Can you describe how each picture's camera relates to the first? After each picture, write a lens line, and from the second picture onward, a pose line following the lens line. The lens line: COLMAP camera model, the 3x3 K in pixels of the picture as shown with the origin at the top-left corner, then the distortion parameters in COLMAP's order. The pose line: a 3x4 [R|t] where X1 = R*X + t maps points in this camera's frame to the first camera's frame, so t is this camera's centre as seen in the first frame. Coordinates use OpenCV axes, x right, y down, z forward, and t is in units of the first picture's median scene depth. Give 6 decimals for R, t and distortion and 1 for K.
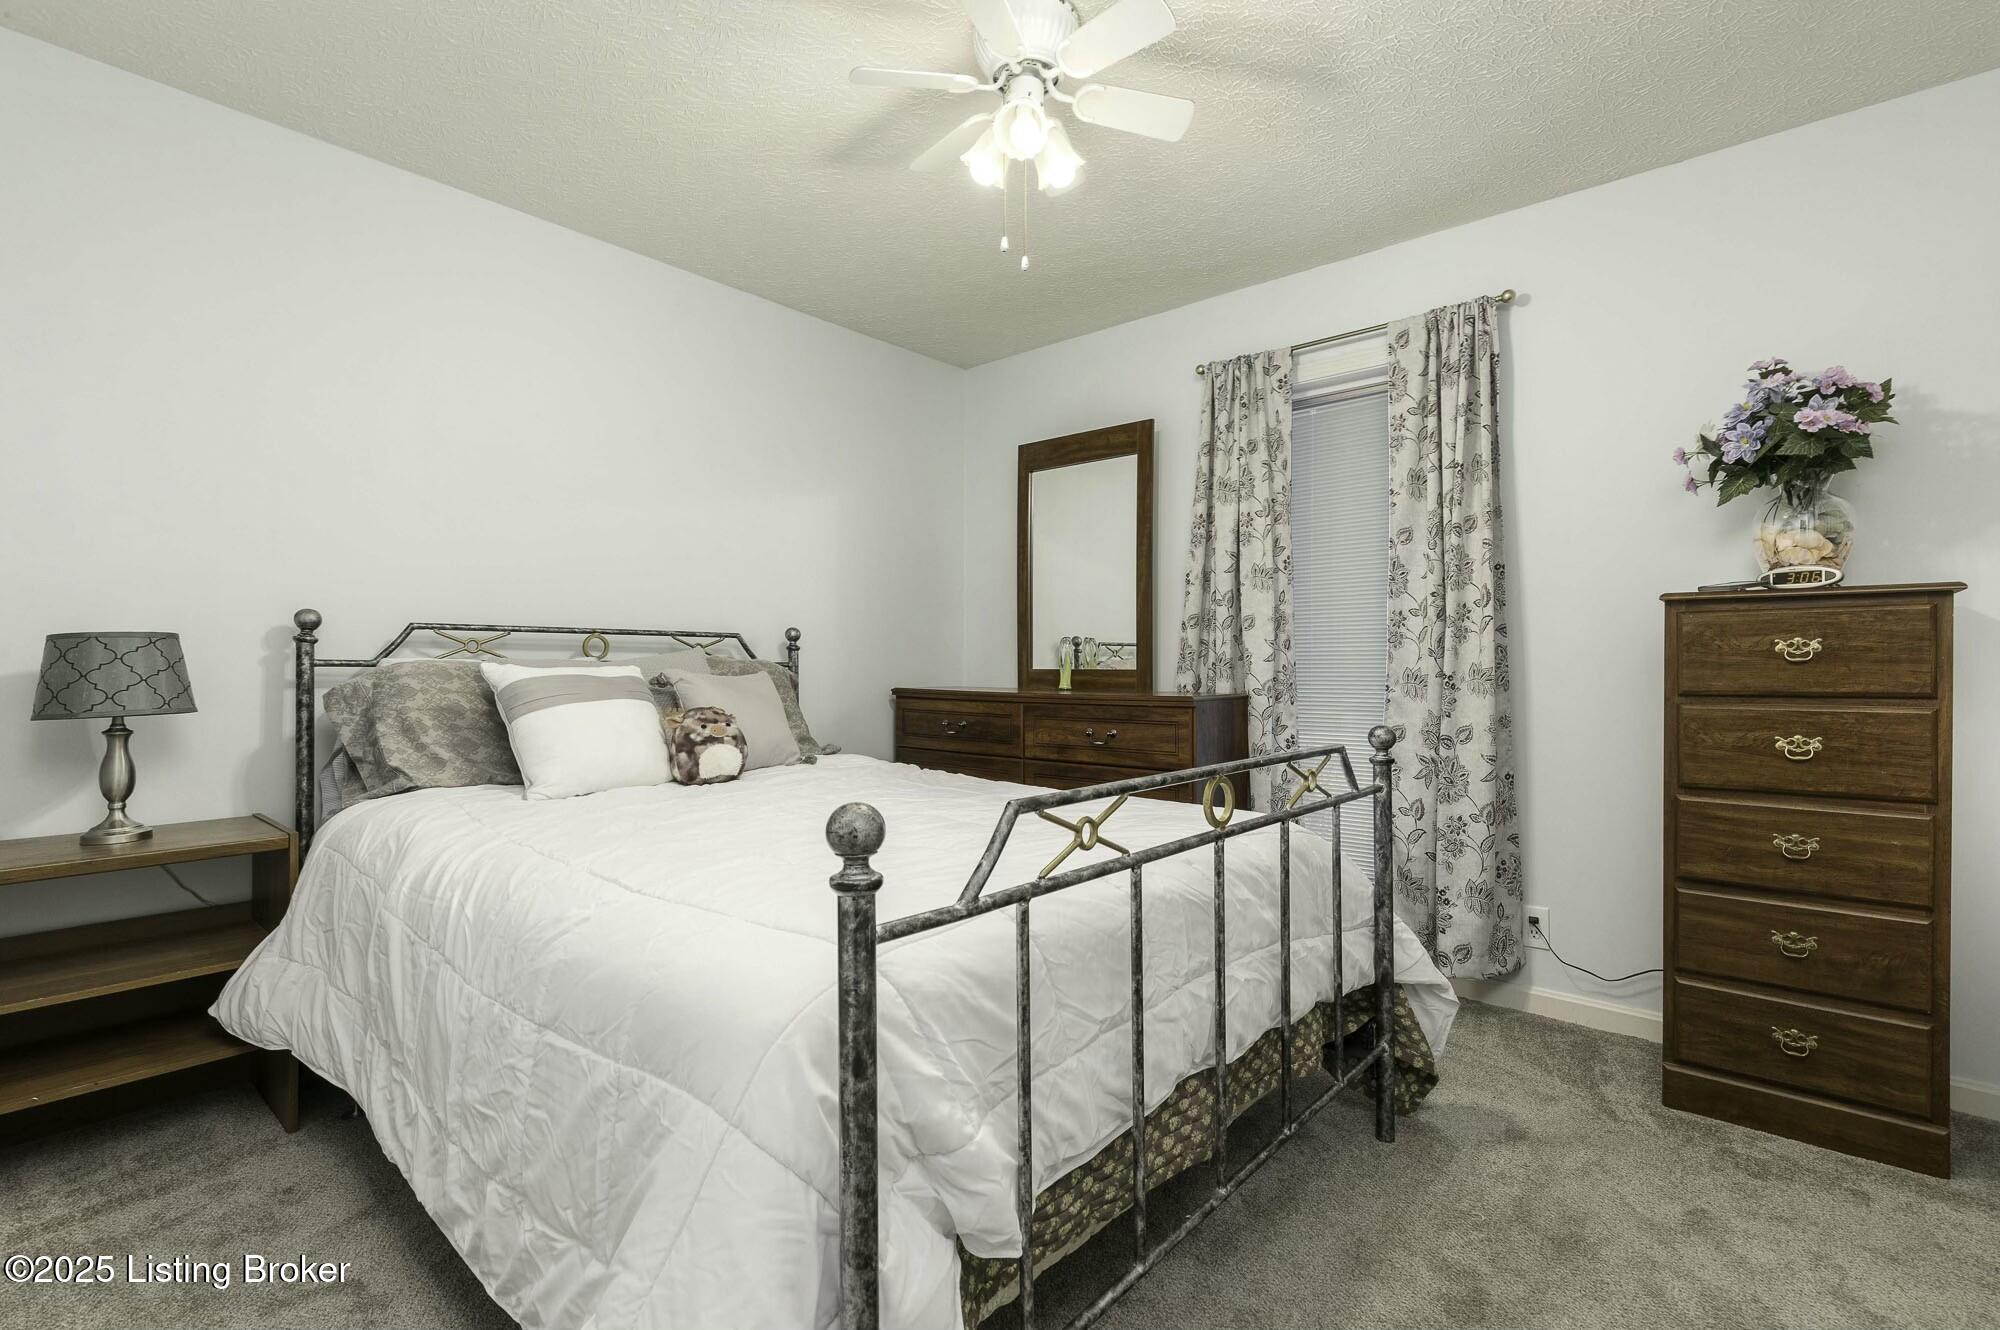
lens RADIAL K [[906.8, 0, 1000.0], [0, 906.8, 665.0], [0, 0, 1]] dist [-0.001331, -0.000013]
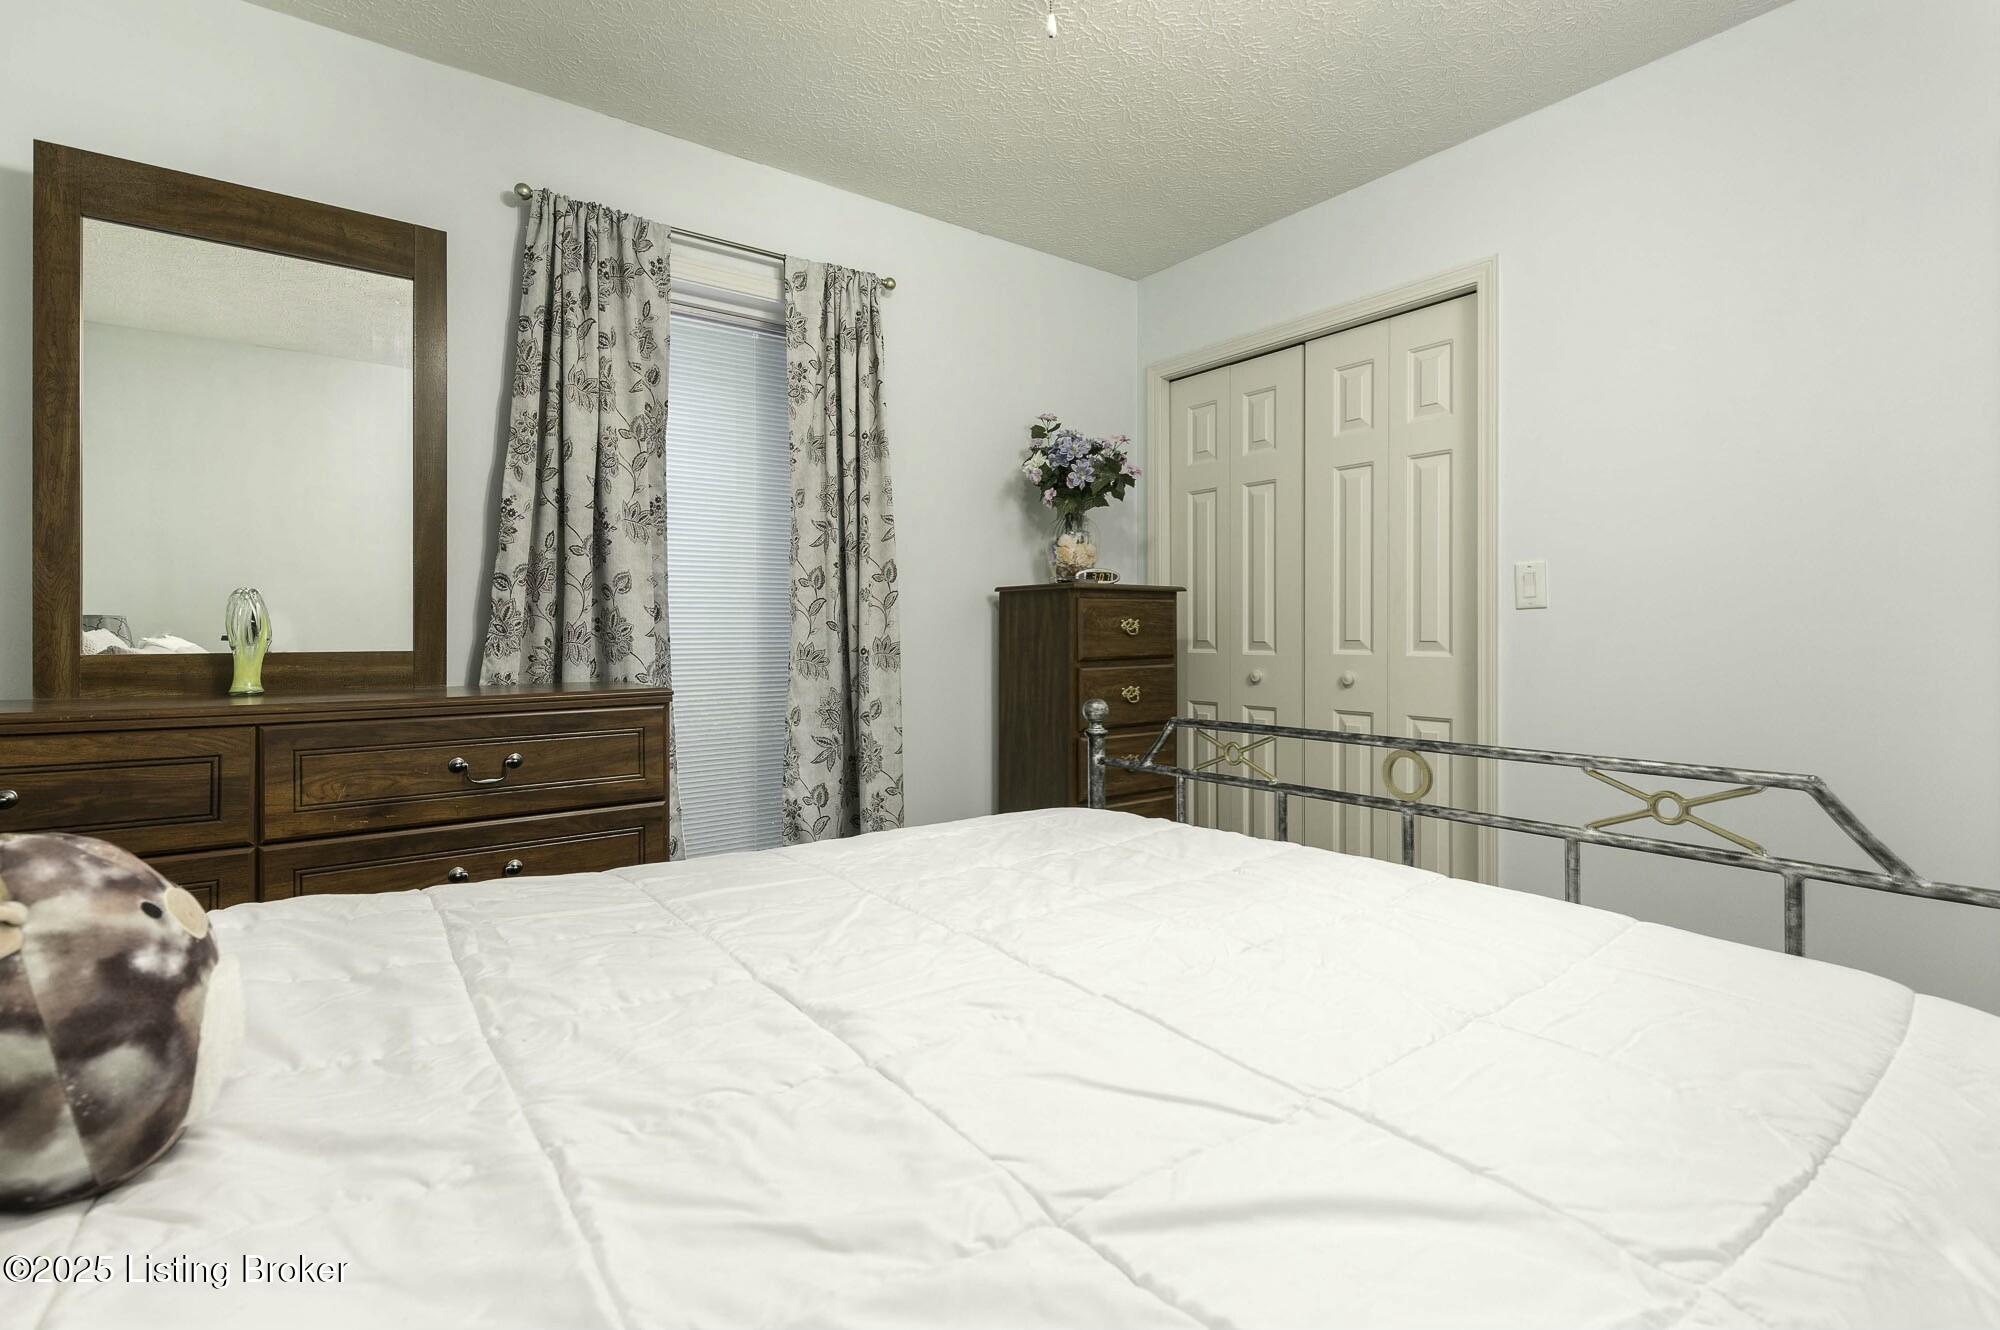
lens RADIAL K [[939.5, 0, 1008.1], [0, 939.5, 640.0], [0, 0, 1]] dist [-0.001677, -0.000096]
pose [[0.196928, -0.004348, 0.980408, -0.449406], [0.006857, 0.999972, 0.003058, -0.001628], [-0.980394, 0.006121, 0.196952, 0.628893]]
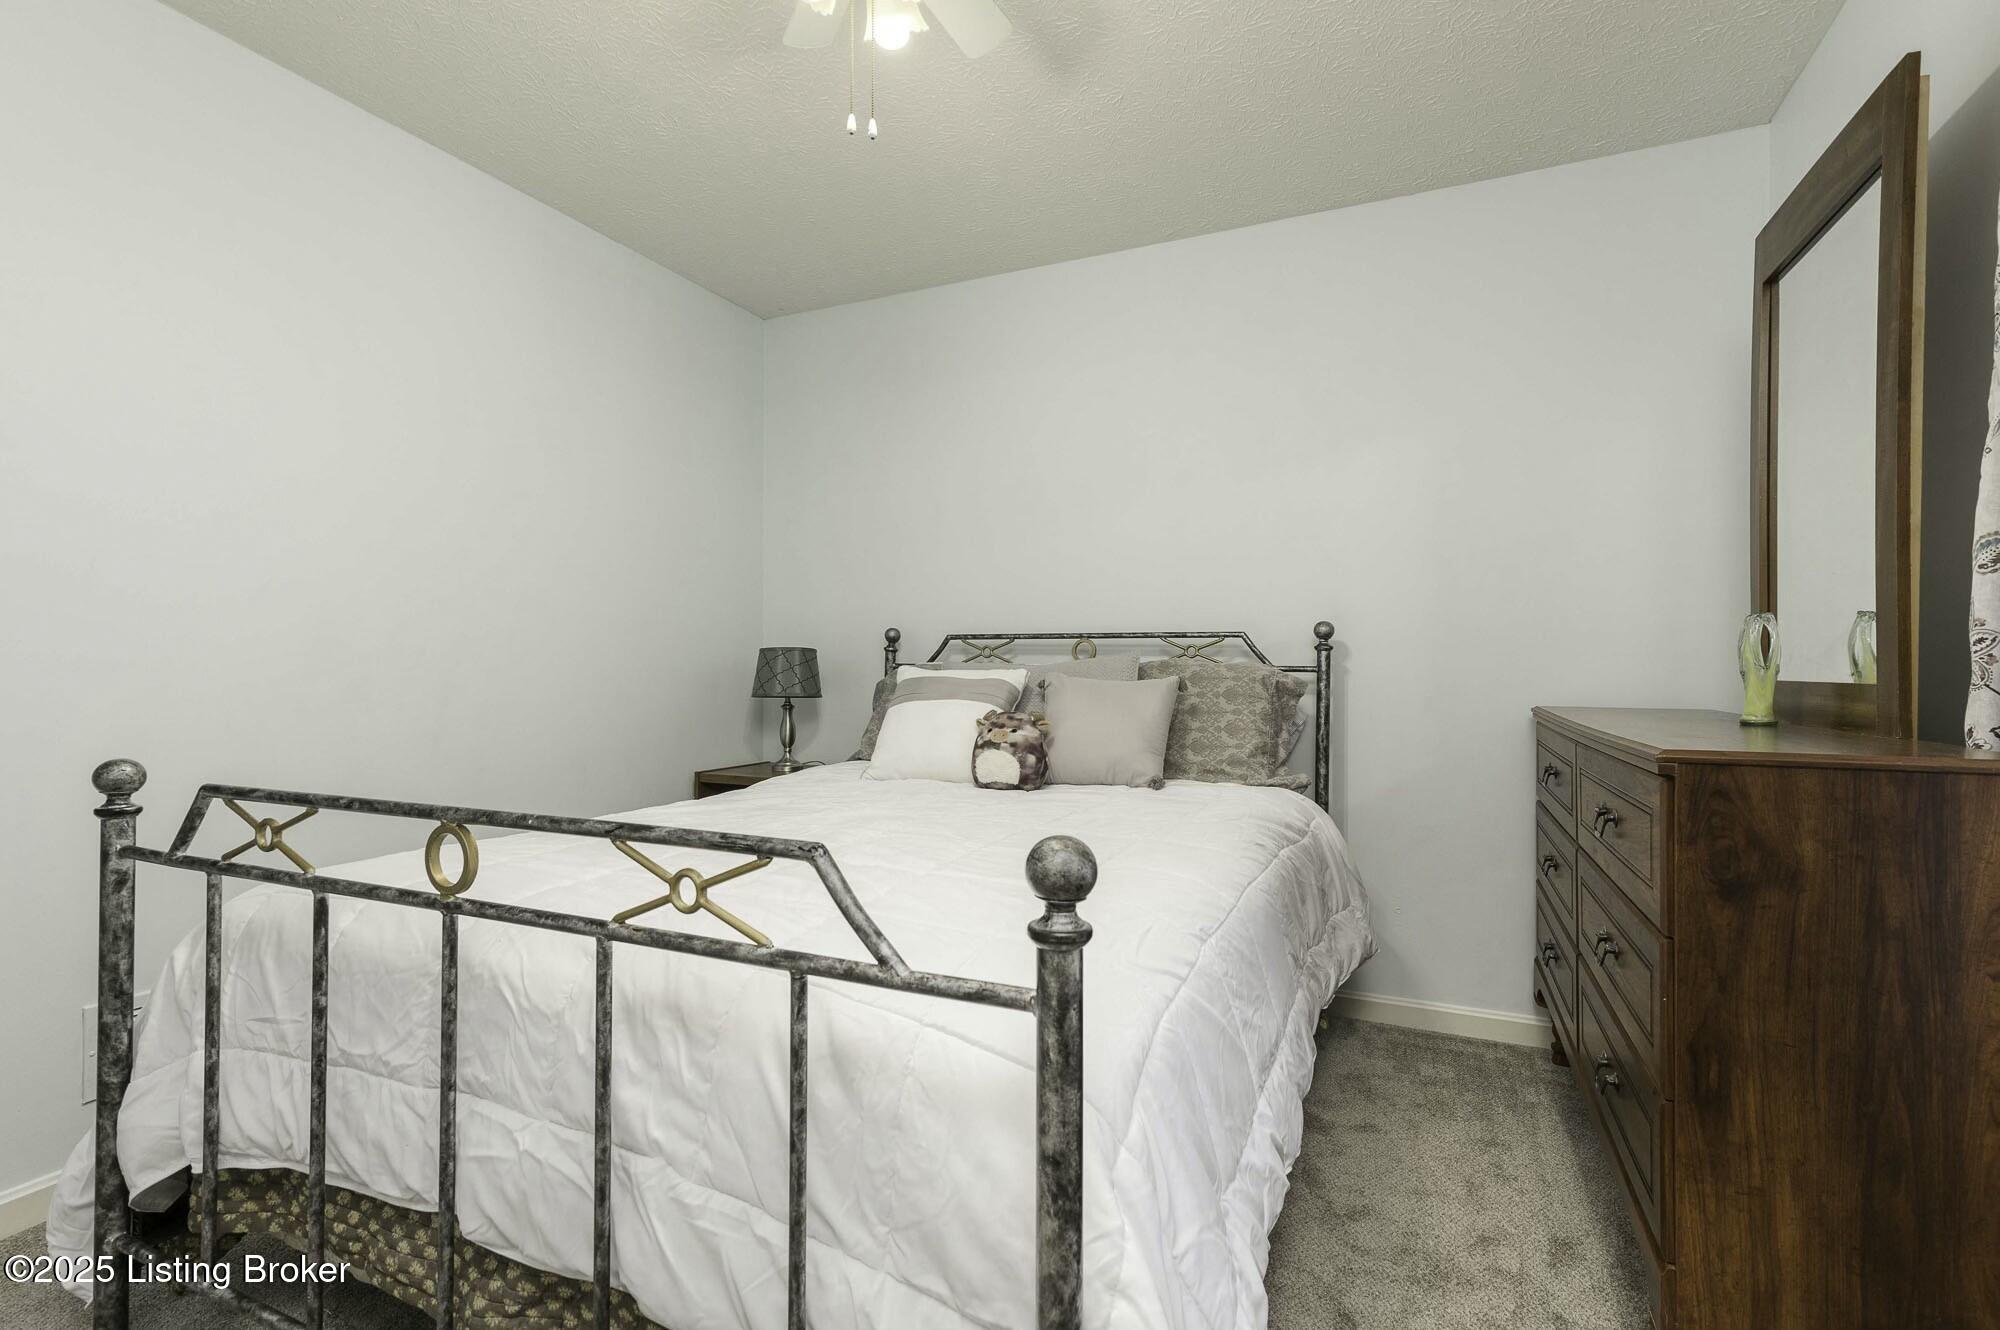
lens RADIAL K [[916.4, 0, 1000.0], [0, 916.4, 665.0], [0, 0, 1]] dist [0.000374, 0.000135]
pose [[0.293025, 0.000495, -0.956105, 0.537674], [-0.004357, 0.999990, -0.000817, -0.002382], [0.956095, 0.004405, 0.293025, 0.605829]]
